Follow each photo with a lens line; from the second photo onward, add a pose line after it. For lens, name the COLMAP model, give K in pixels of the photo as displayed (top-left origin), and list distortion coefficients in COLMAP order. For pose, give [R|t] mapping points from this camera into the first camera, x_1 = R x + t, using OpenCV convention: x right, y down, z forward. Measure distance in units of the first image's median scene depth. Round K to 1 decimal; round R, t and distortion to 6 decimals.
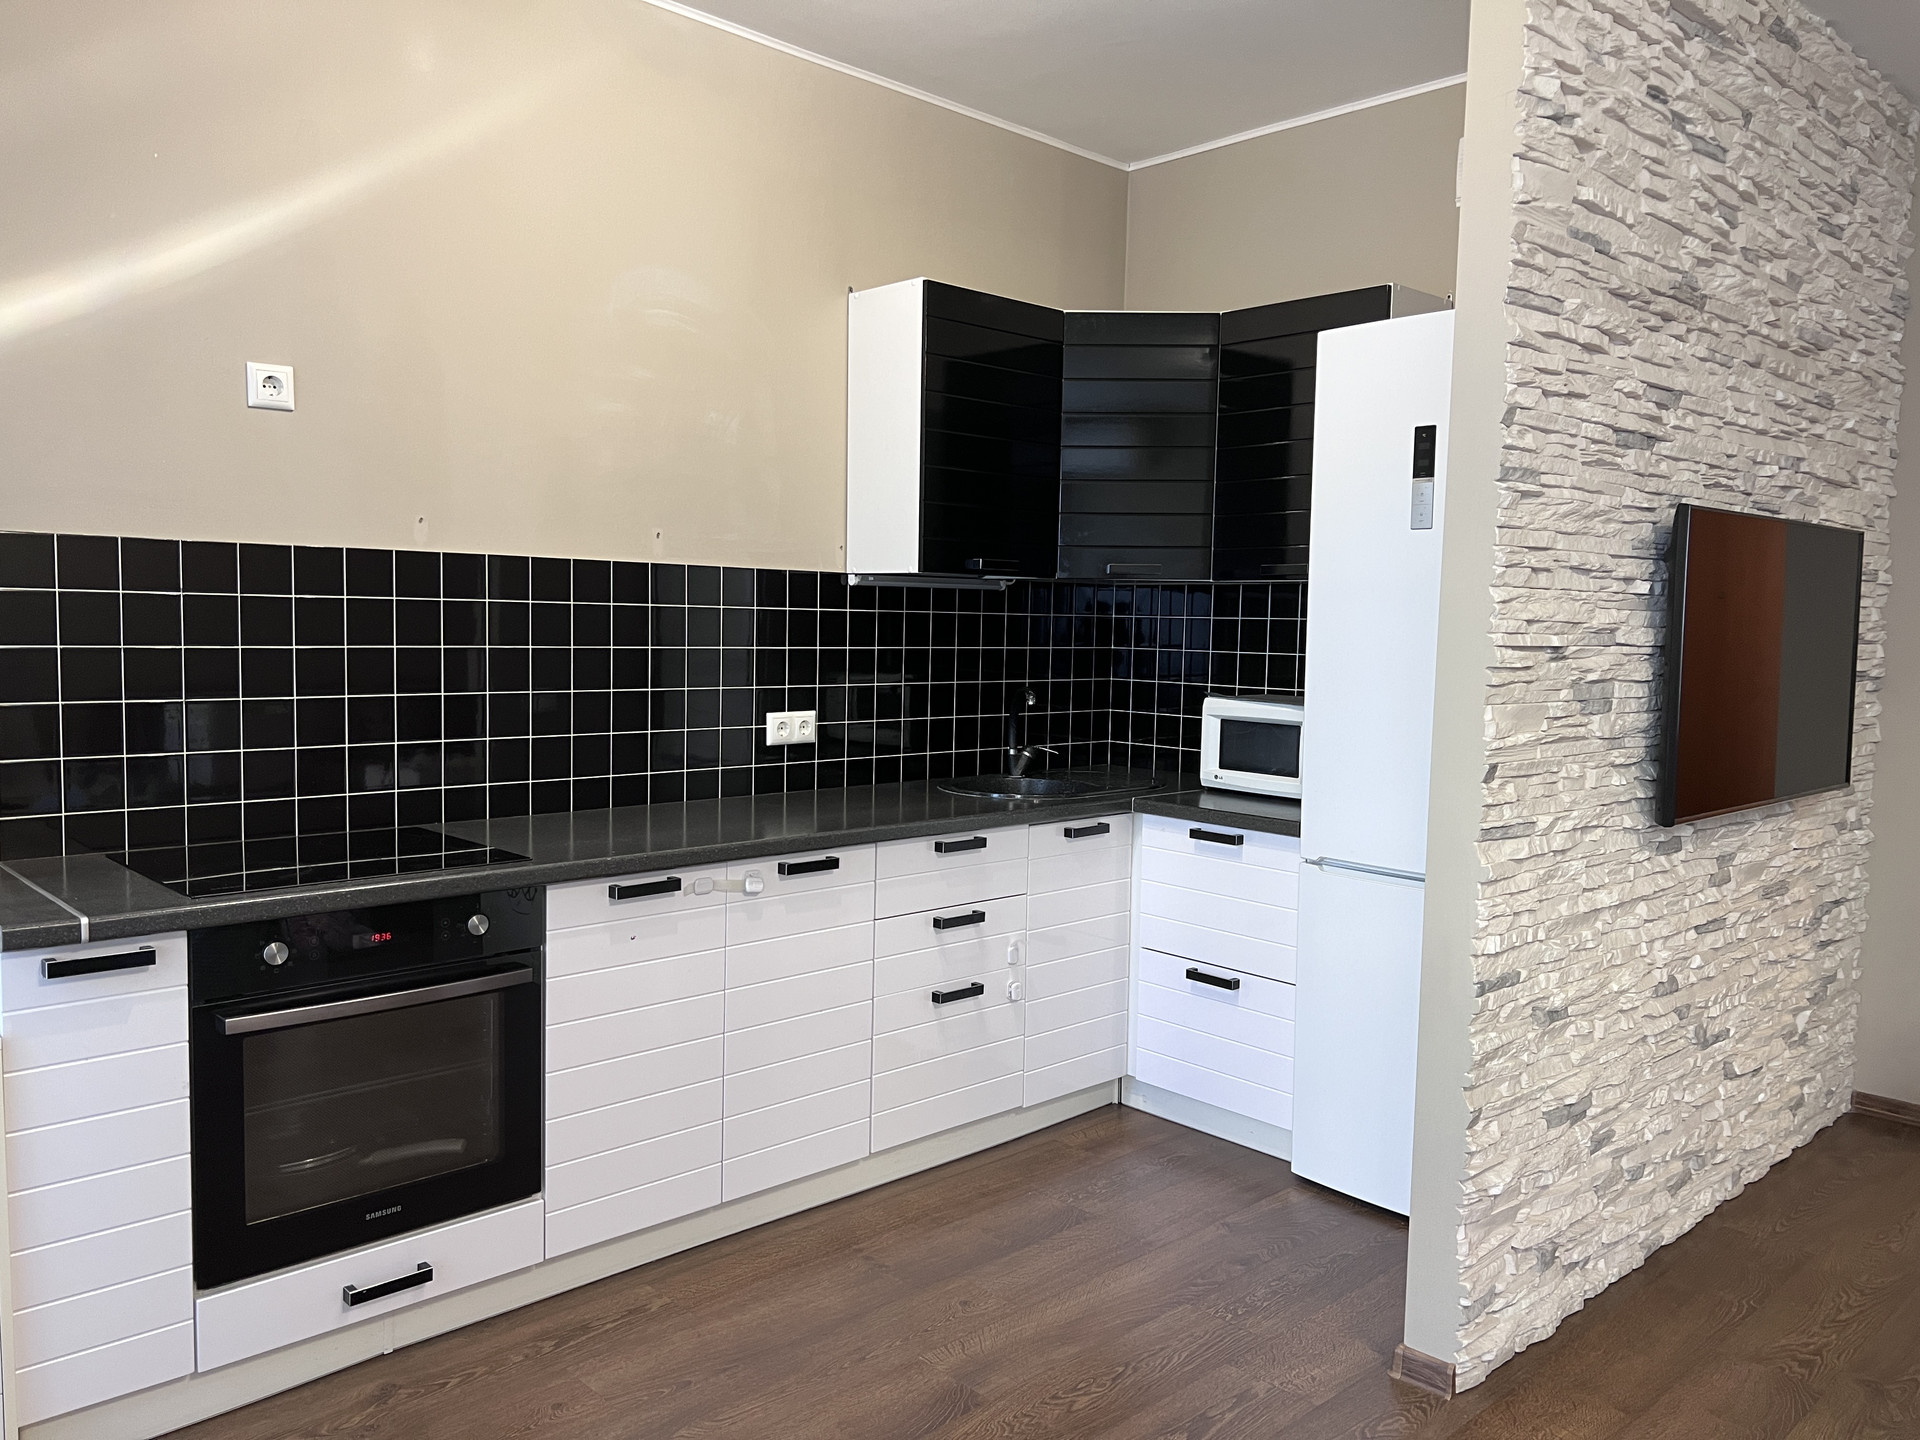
lens RADIAL K [[1441.3, 0, 953.8], [0, 1441.3, 731.9], [0, 0, 1]] dist [0.046187, -0.051626]
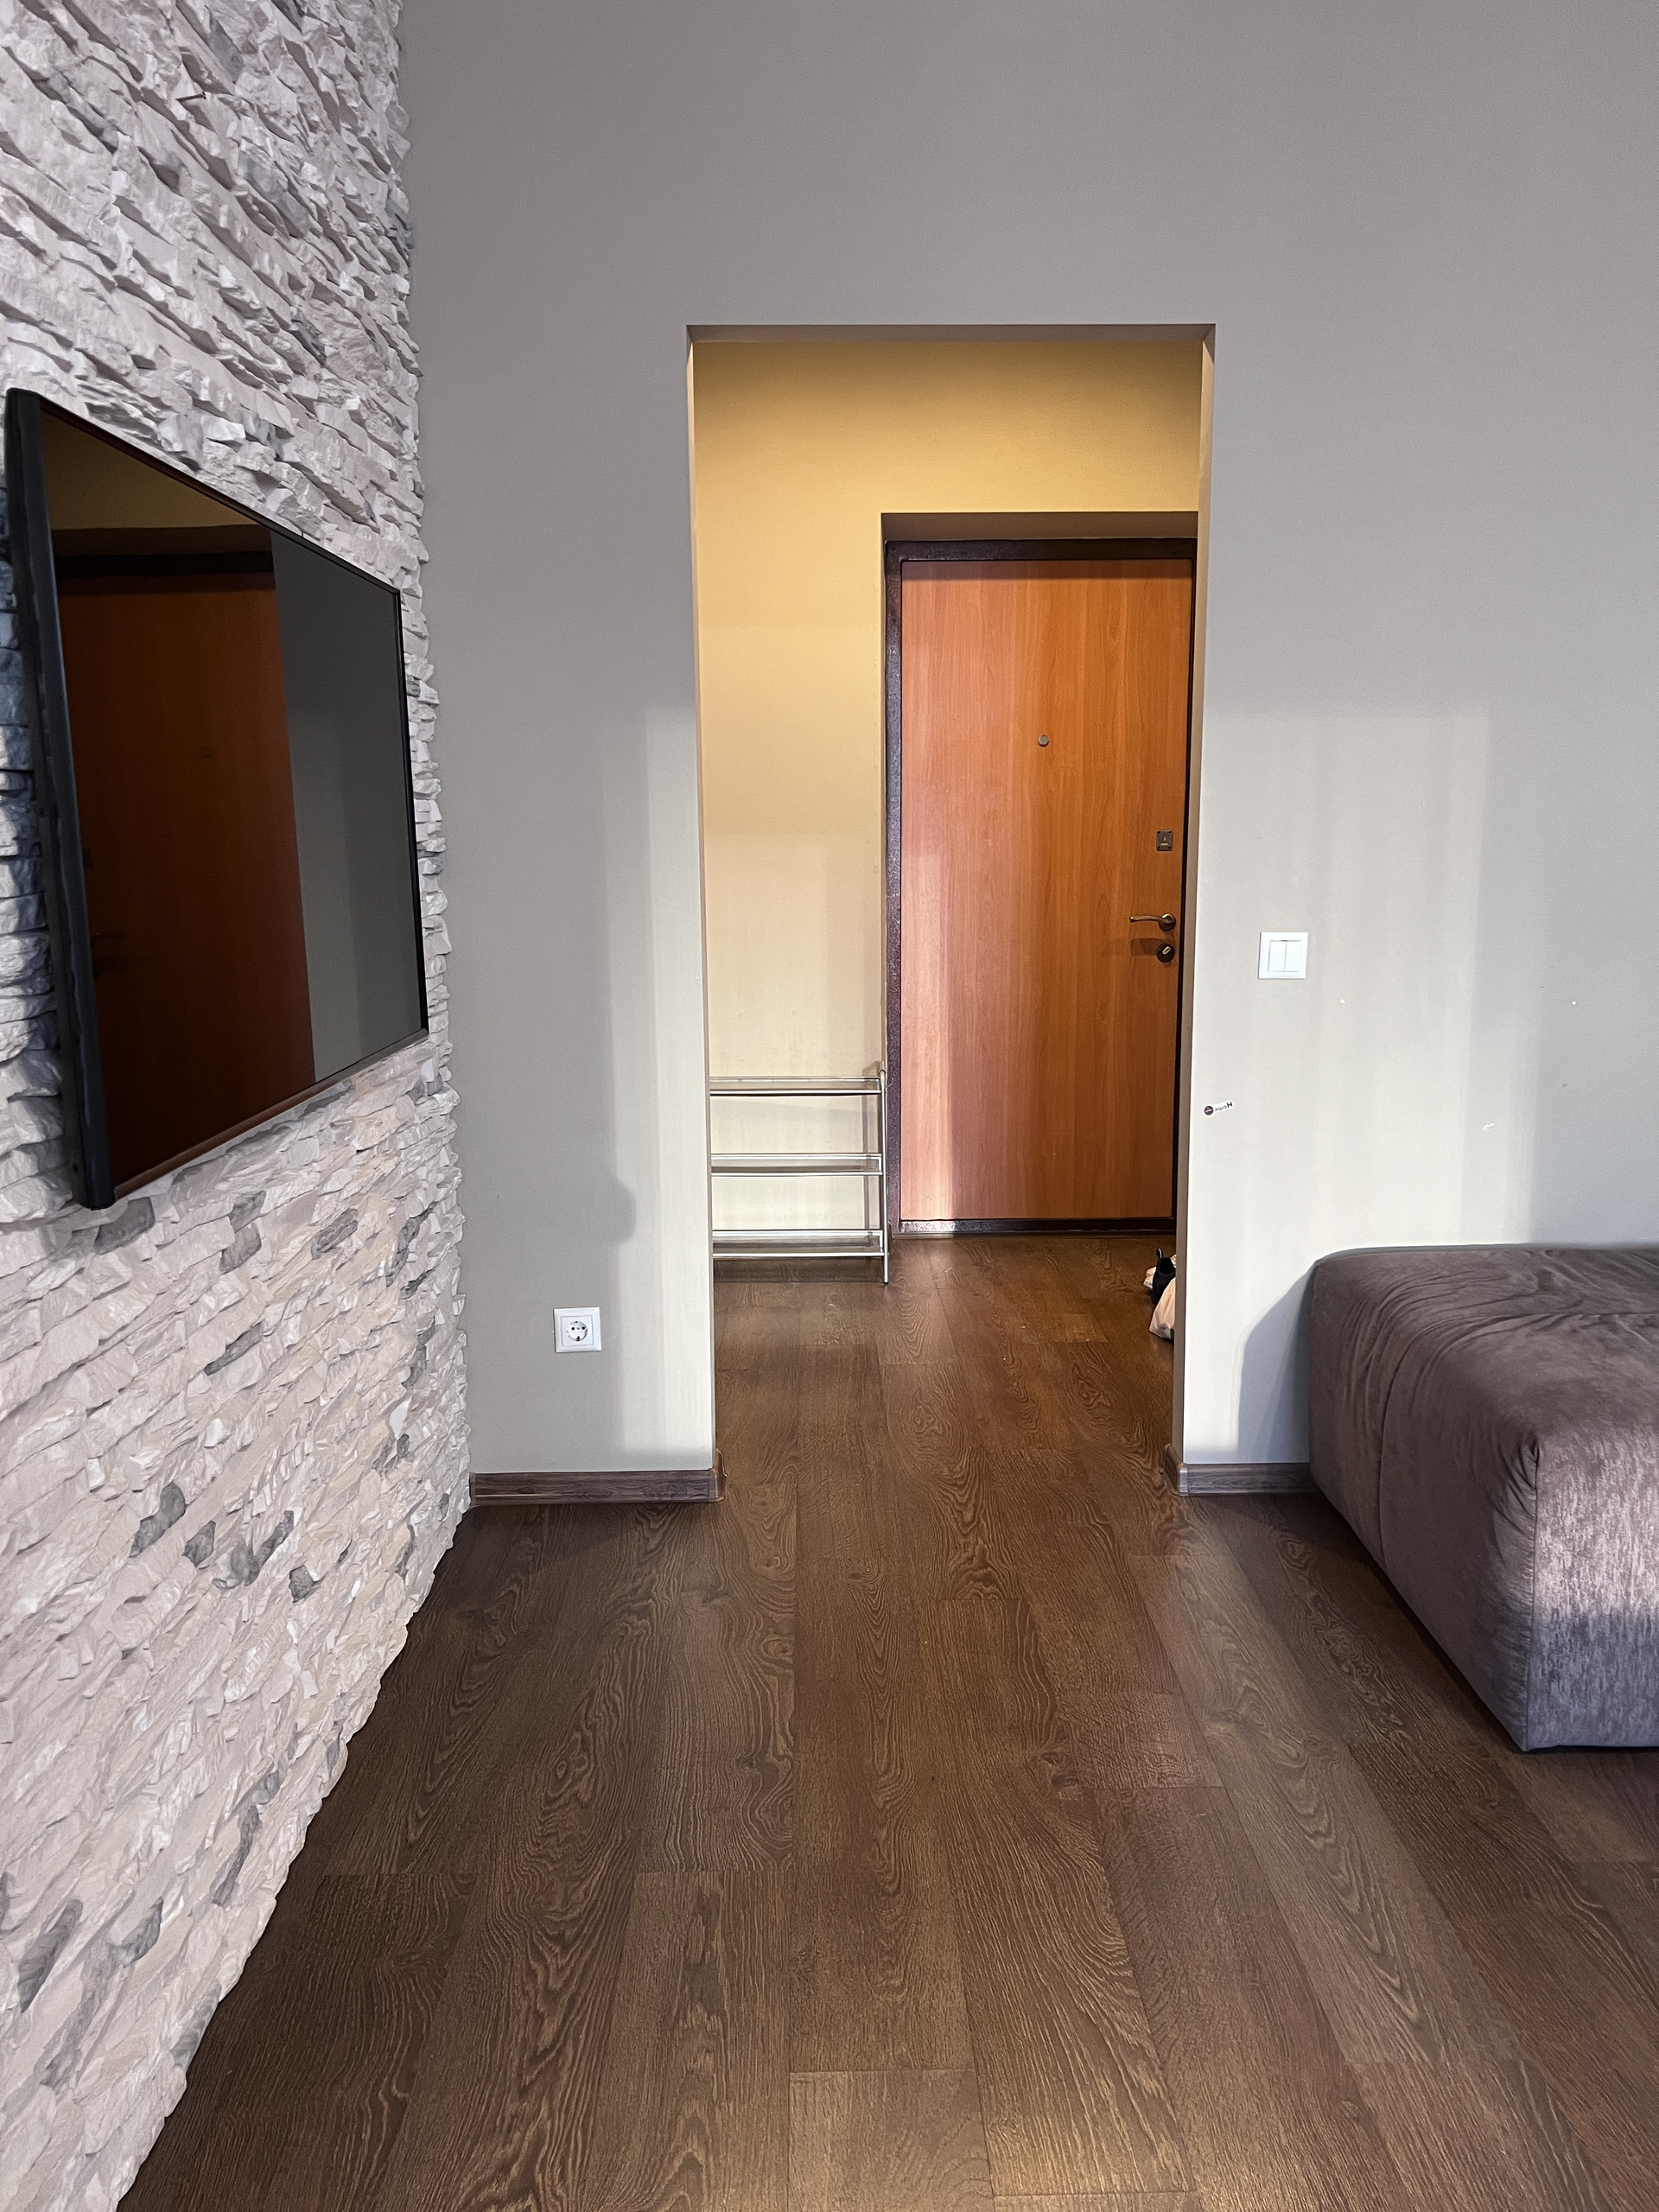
lens RADIAL K [[1660.5, 0, 830.5], [0, 1660.5, 1111.2], [0, 0, 1]] dist [0.046187, -0.051626]
pose [[0.678609, -0.148265, 0.719380, 0.240099], [0.079879, 0.988503, 0.128379, -0.005687], [-0.730143, -0.029656, 0.682650, 0.427448]]
